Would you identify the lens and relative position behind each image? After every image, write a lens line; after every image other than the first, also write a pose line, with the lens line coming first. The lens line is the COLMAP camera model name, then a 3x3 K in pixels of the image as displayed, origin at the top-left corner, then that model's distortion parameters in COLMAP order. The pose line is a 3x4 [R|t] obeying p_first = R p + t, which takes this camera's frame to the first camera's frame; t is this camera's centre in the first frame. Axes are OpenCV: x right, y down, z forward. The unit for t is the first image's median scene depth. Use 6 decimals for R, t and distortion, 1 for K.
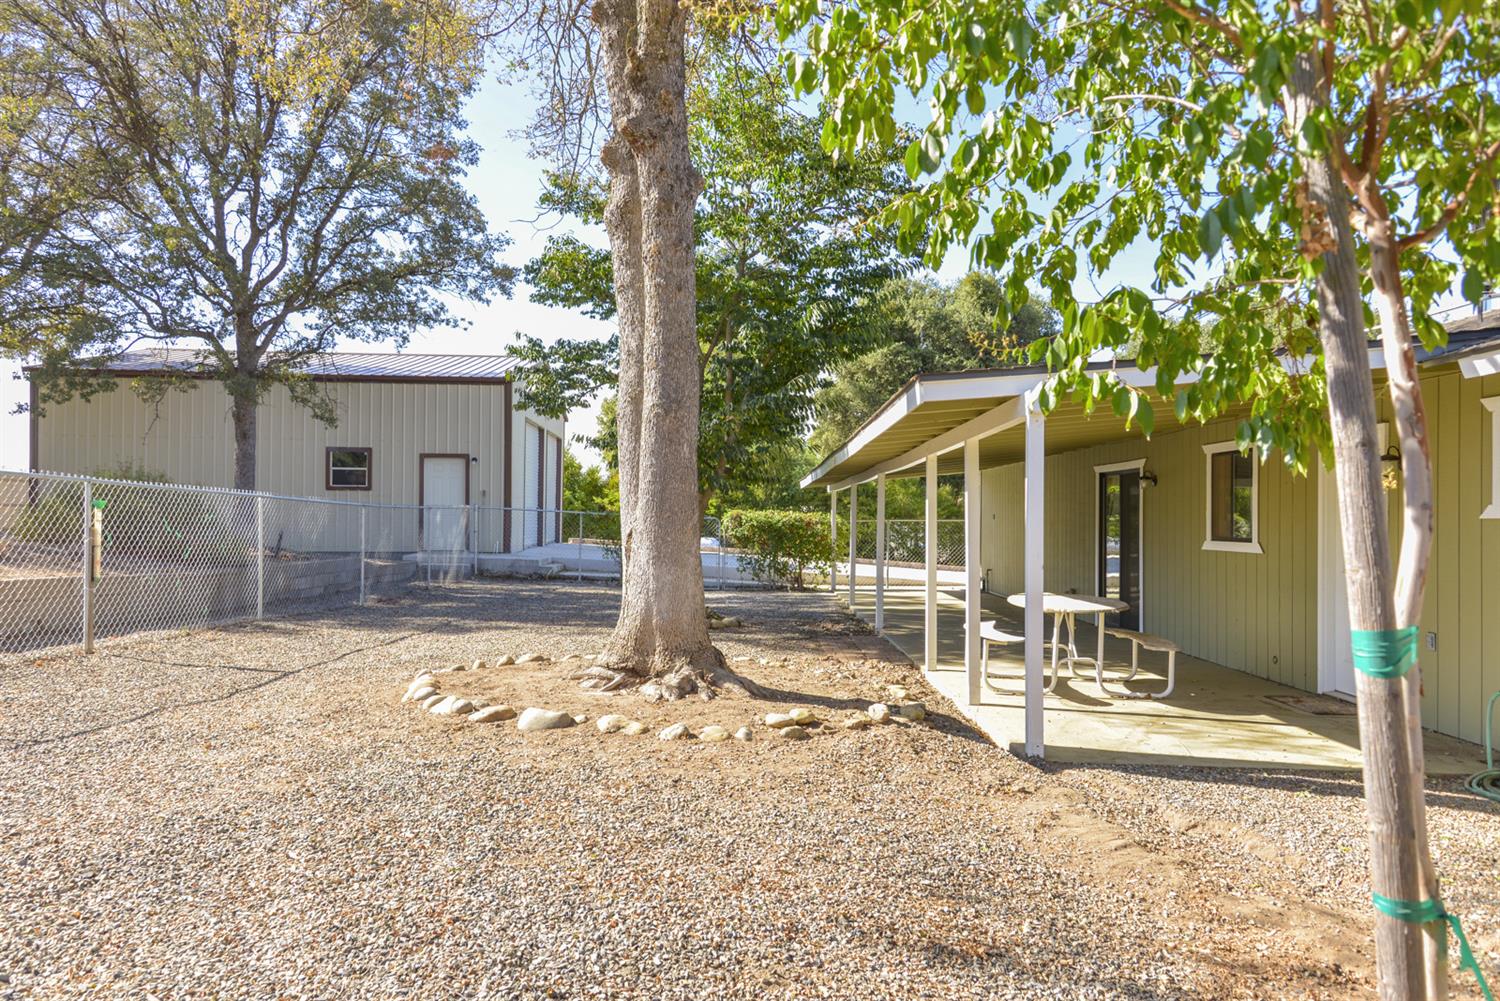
lens RADIAL K [[1036.2, 0, 750.1], [0, 1036.2, 469.9], [0, 0, 1]] dist [0.001837, 0.000665]
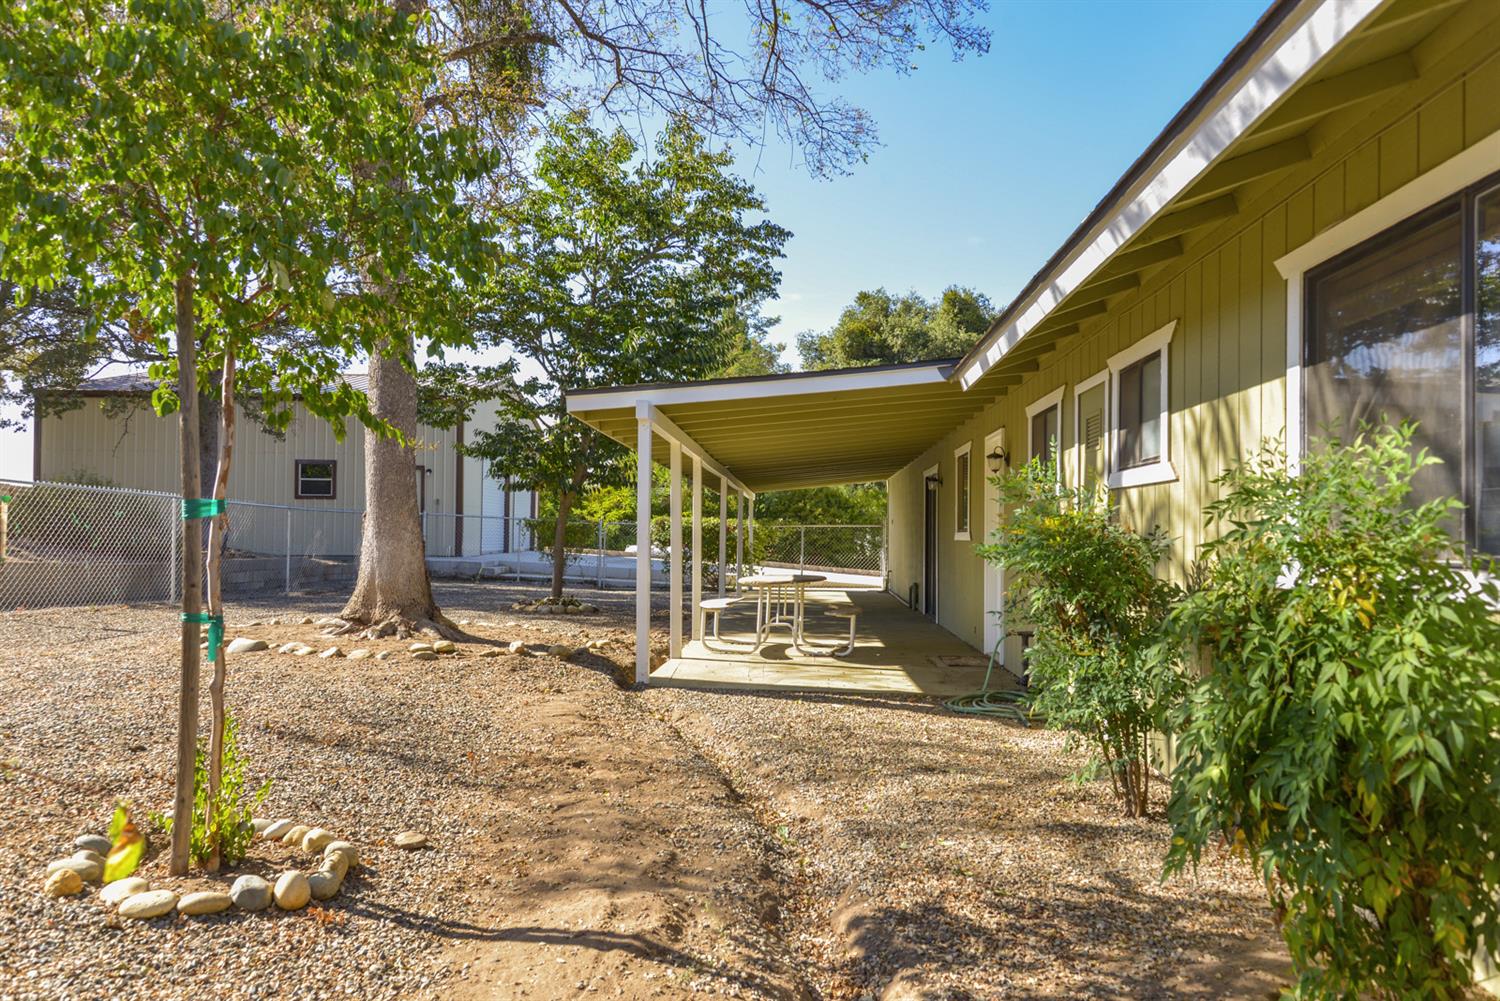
lens RADIAL K [[1041.4, 0, 750.0], [0, 1041.4, 500.5], [0, 0, 1]] dist [-0.006644, -0.001387]
pose [[0.998957, -0.000742, -0.045646, 0.158743], [0.001327, 0.999917, 0.012800, 0.009962], [0.045633, -0.012848, 0.998876, -0.102369]]
